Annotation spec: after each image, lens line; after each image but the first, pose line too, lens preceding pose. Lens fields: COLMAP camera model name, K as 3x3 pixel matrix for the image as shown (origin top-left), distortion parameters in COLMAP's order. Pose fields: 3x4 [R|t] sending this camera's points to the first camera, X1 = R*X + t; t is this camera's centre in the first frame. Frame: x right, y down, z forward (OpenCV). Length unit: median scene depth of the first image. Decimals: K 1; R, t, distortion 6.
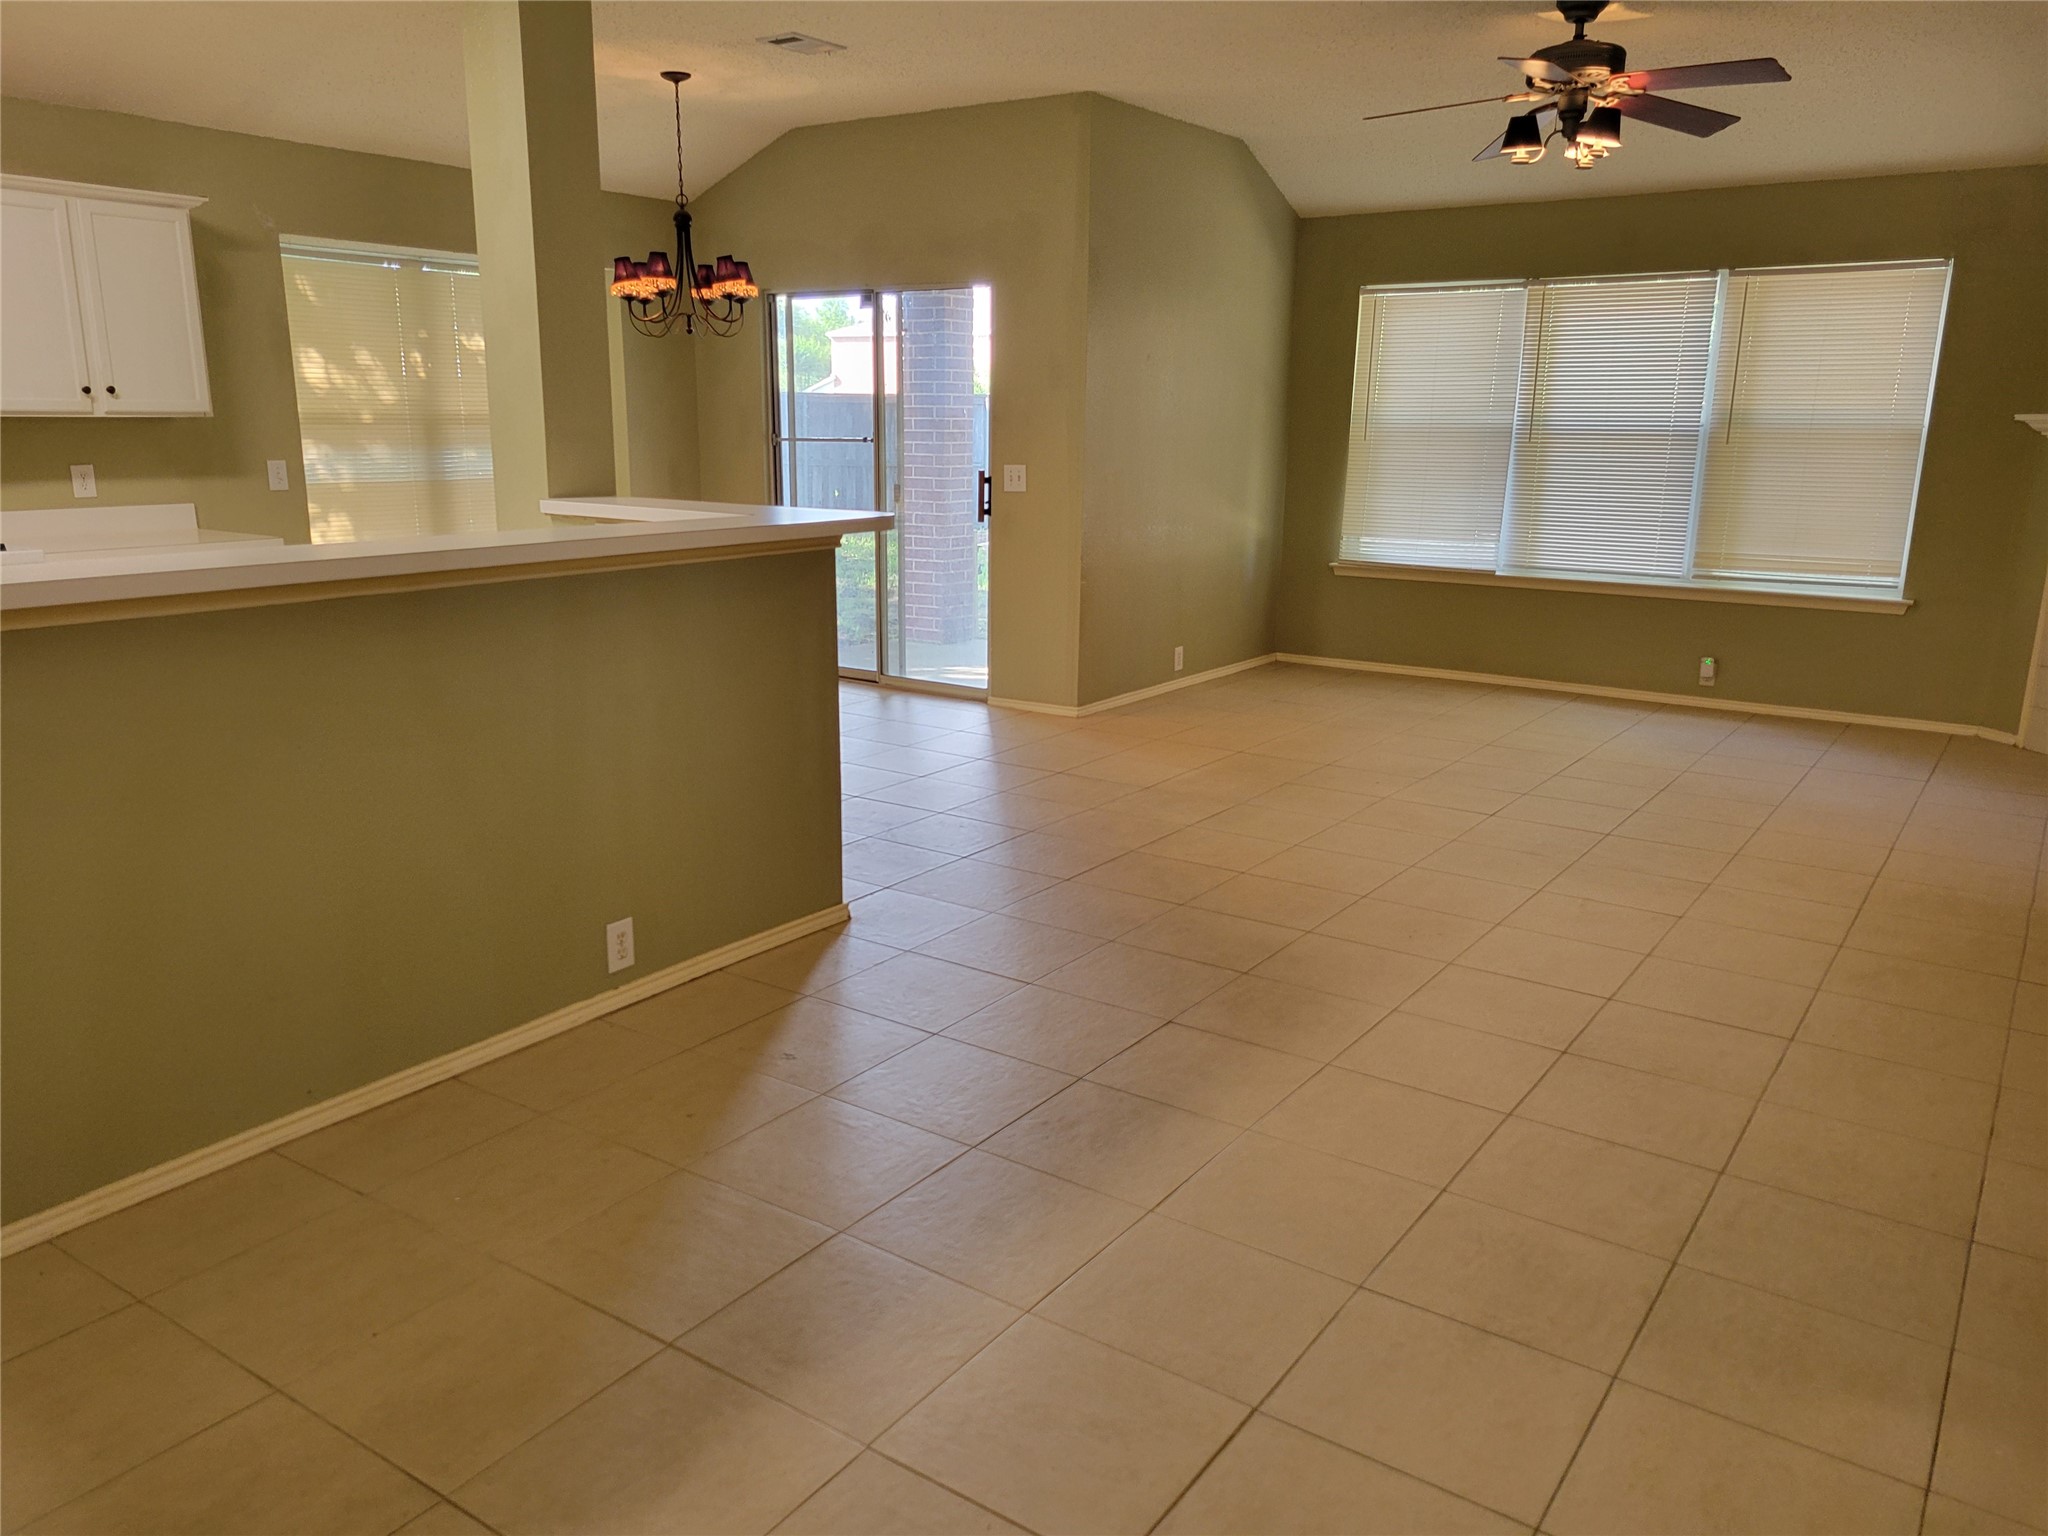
lens RADIAL K [[1524.6, 0, 1023.1], [0, 1524.6, 766.9], [0, 0, 1]] dist [0.046018, -0.028109]
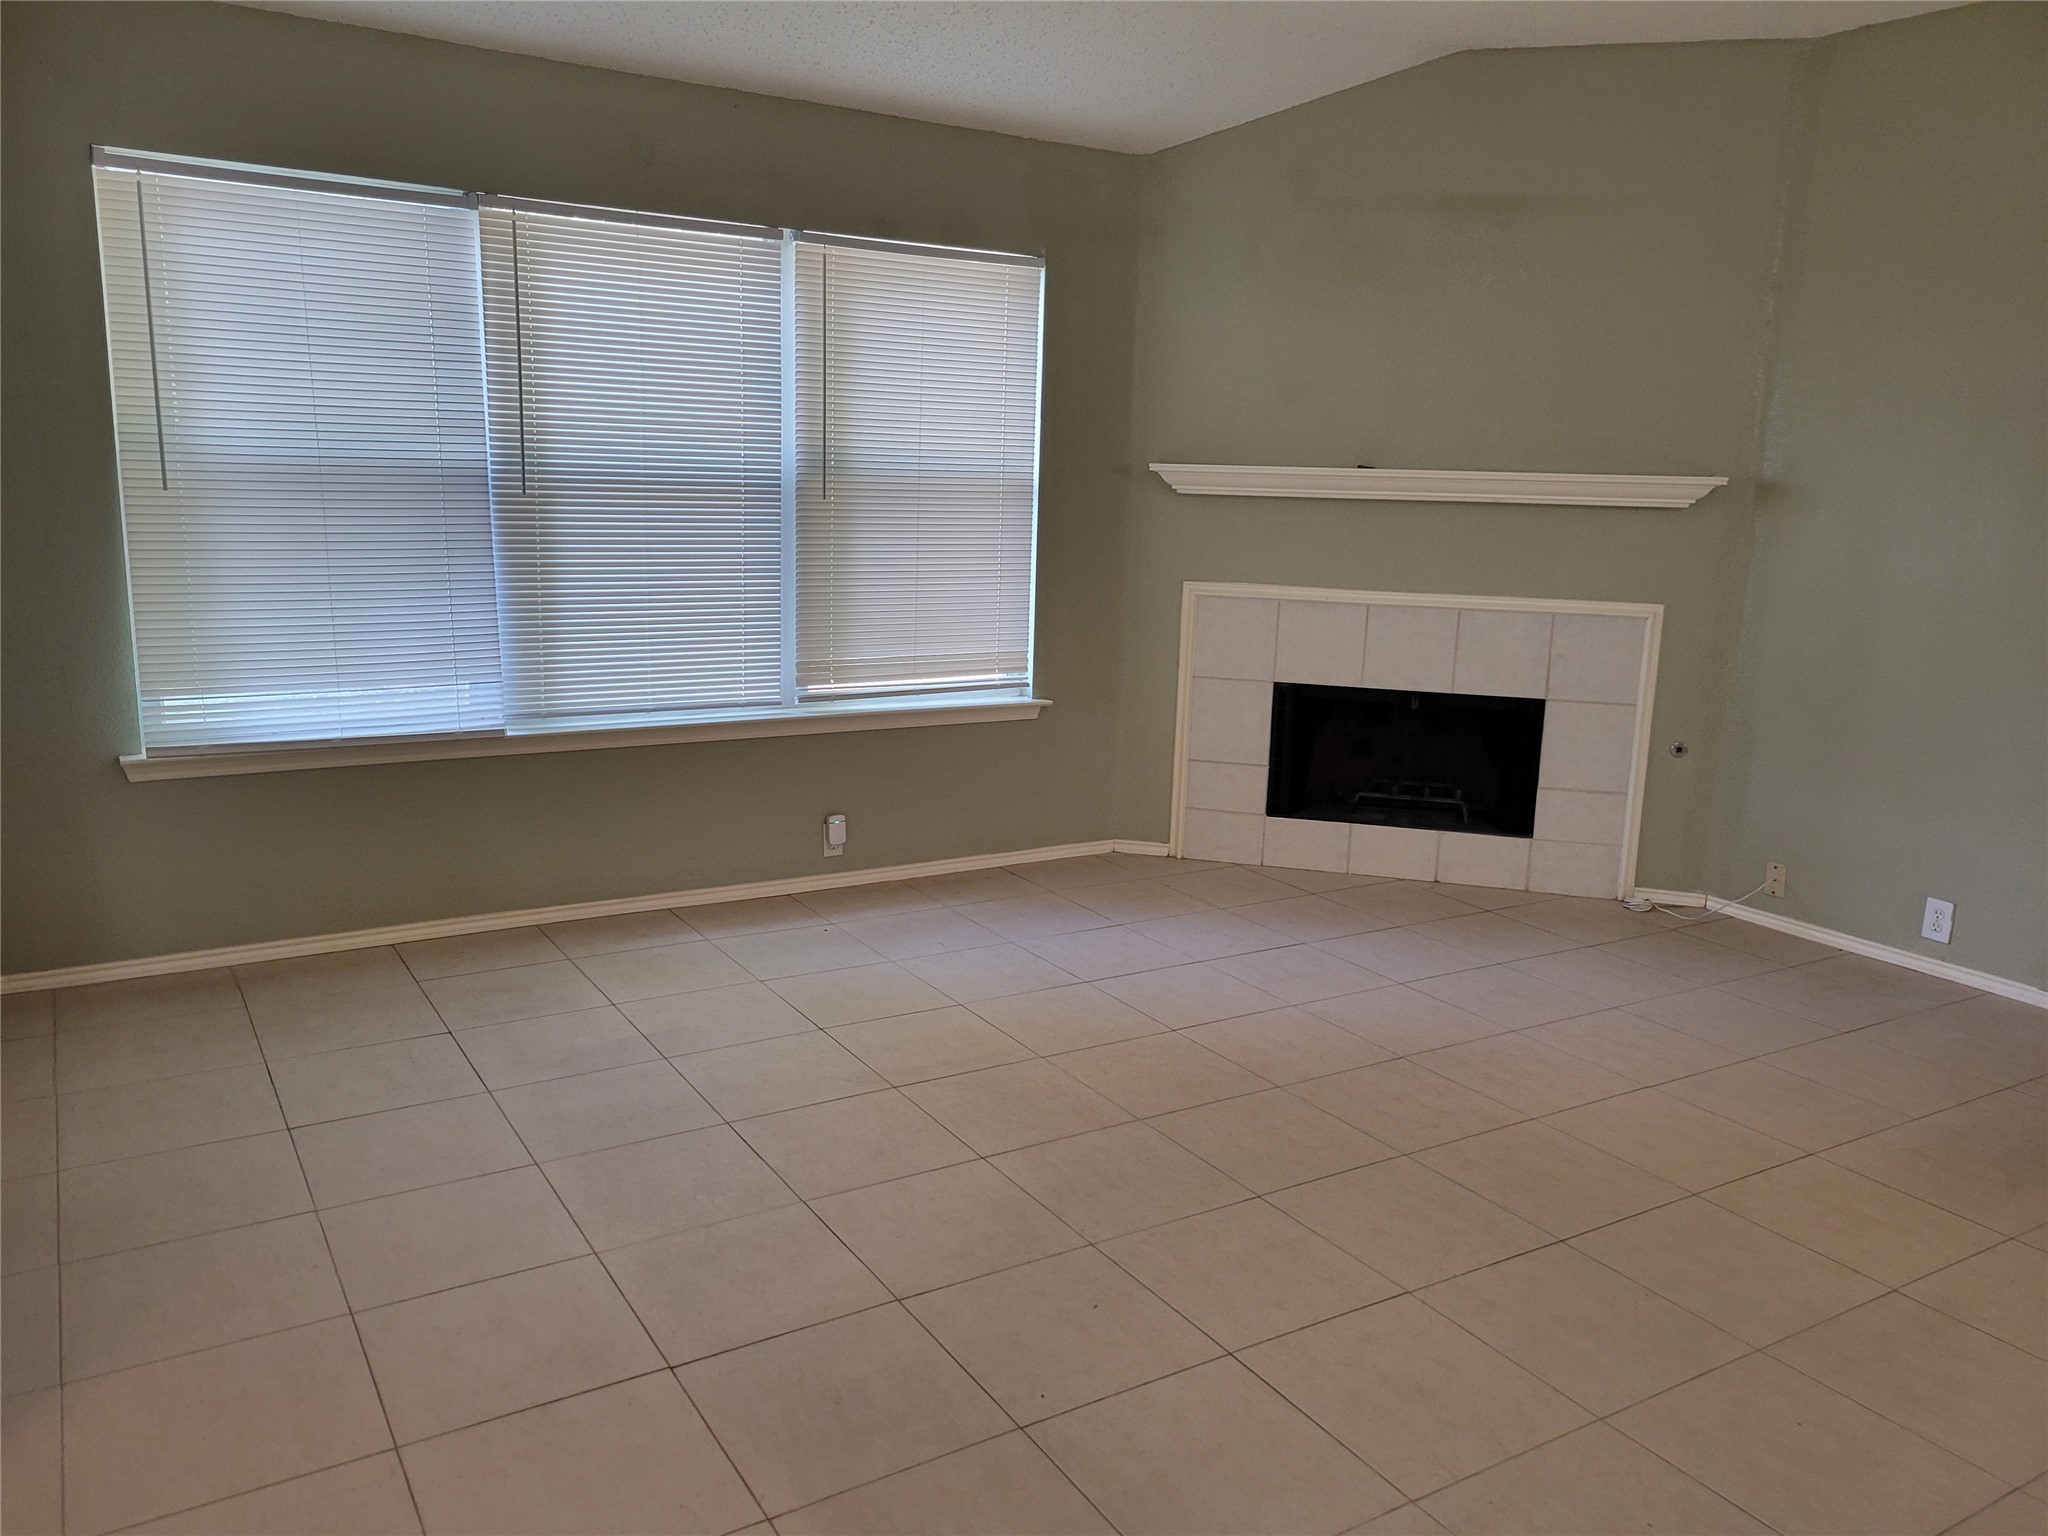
lens RADIAL K [[1524.6, 0, 1020.8], [0, 1524.6, 770.1], [0, 0, 1]] dist [0.046018, -0.028109]
pose [[0.397026, -0.167701, 0.902356, -0.120534], [0.189369, 0.976978, 0.098249, -0.143154], [-0.898059, 0.131871, 0.419643, 0.658271]]
